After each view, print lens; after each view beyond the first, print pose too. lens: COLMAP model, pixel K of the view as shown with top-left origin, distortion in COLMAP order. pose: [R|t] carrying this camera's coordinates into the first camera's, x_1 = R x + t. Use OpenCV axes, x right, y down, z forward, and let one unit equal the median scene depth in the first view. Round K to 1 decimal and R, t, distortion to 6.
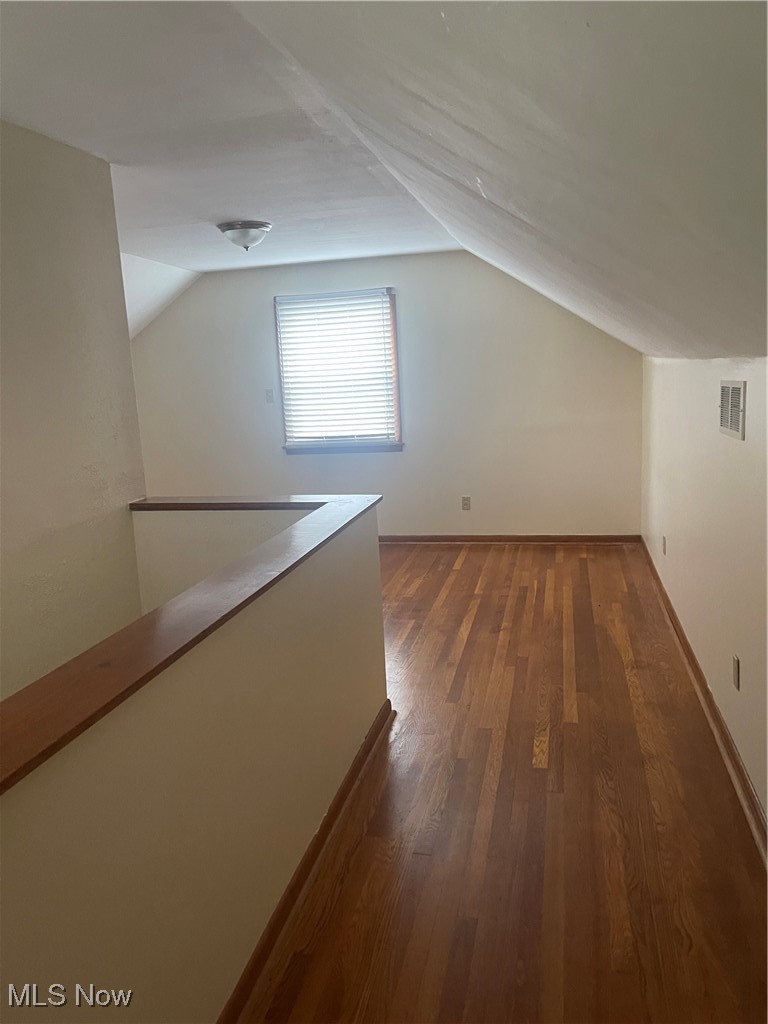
lens RADIAL K [[778.3, 0, 377.8], [0, 778.3, 513.7], [0, 0, 1]] dist [0.030643, -0.024937]
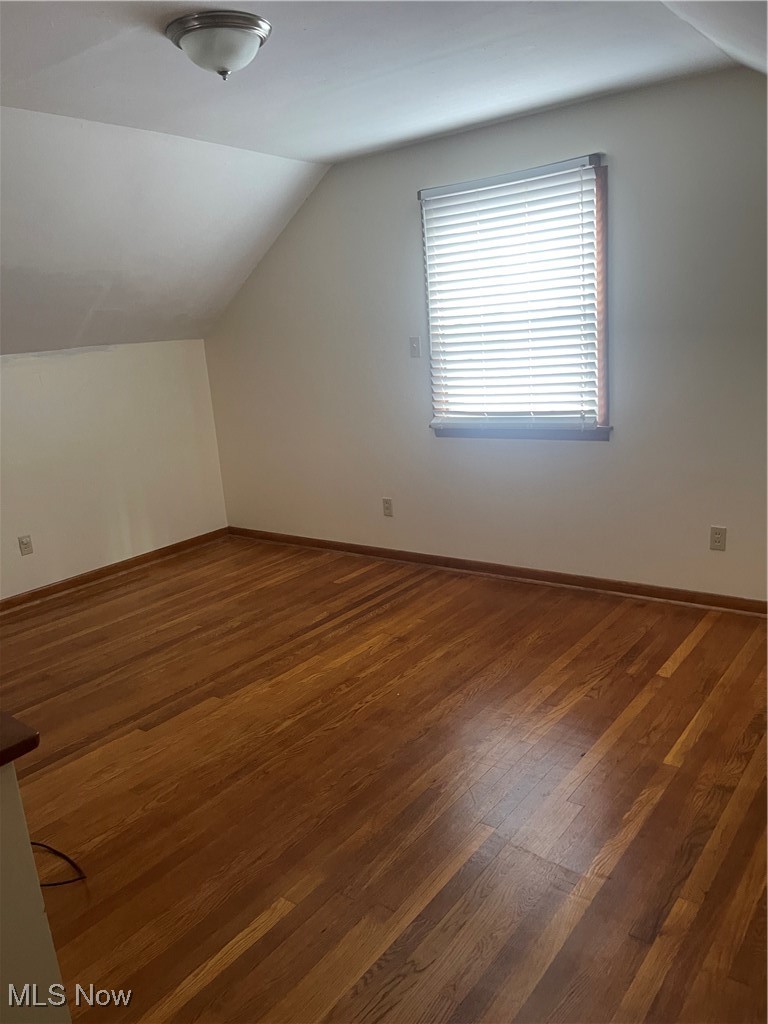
lens RADIAL K [[778.3, 0, 391.6], [0, 778.3, 505.3], [0, 0, 1]] dist [0.030643, -0.024937]
pose [[0.914558, 0.073785, -0.397667, 0.120999], [-0.048411, 0.996120, 0.073490, -0.067734], [0.401546, -0.047960, 0.914582, 0.395007]]
